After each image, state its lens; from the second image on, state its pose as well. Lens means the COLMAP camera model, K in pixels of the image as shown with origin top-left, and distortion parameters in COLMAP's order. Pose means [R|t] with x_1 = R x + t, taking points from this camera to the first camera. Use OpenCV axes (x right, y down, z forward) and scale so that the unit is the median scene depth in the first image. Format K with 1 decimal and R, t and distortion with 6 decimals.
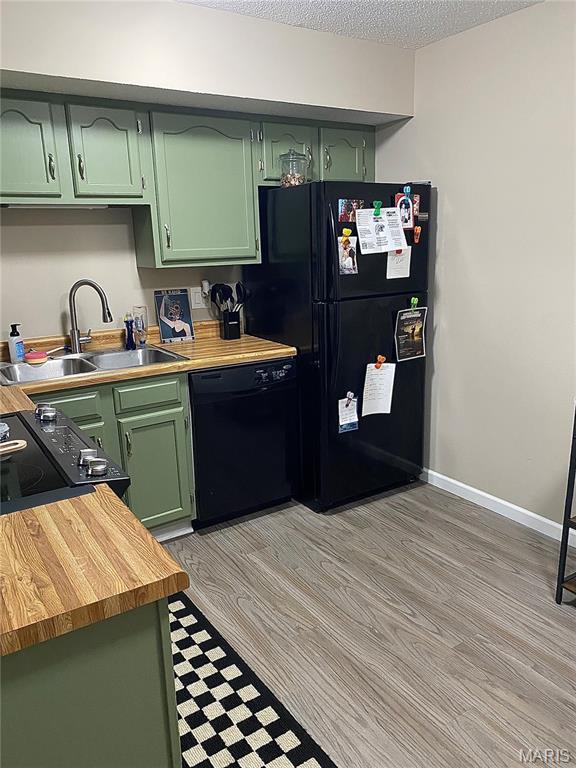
lens RADIAL K [[586.8, 0, 286.7], [0, 586.8, 385.5], [0, 0, 1]] dist [0.053658, -0.082040]
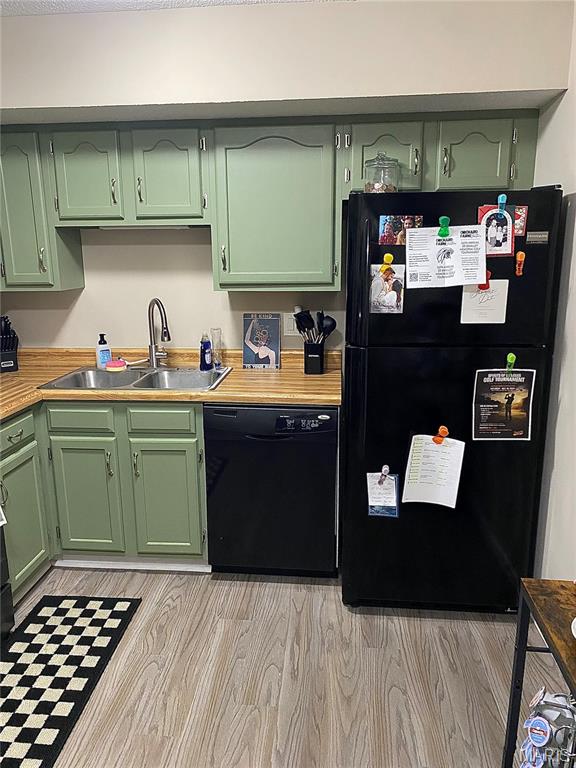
lens RADIAL K [[586.8, 0, 286.7], [0, 586.8, 385.5], [0, 0, 1]] dist [0.053658, -0.082040]
pose [[0.783015, 0.156588, -0.601970, 0.456034], [-0.165232, 0.985386, 0.041397, -0.103374], [0.599655, 0.067050, 0.797445, 0.310706]]
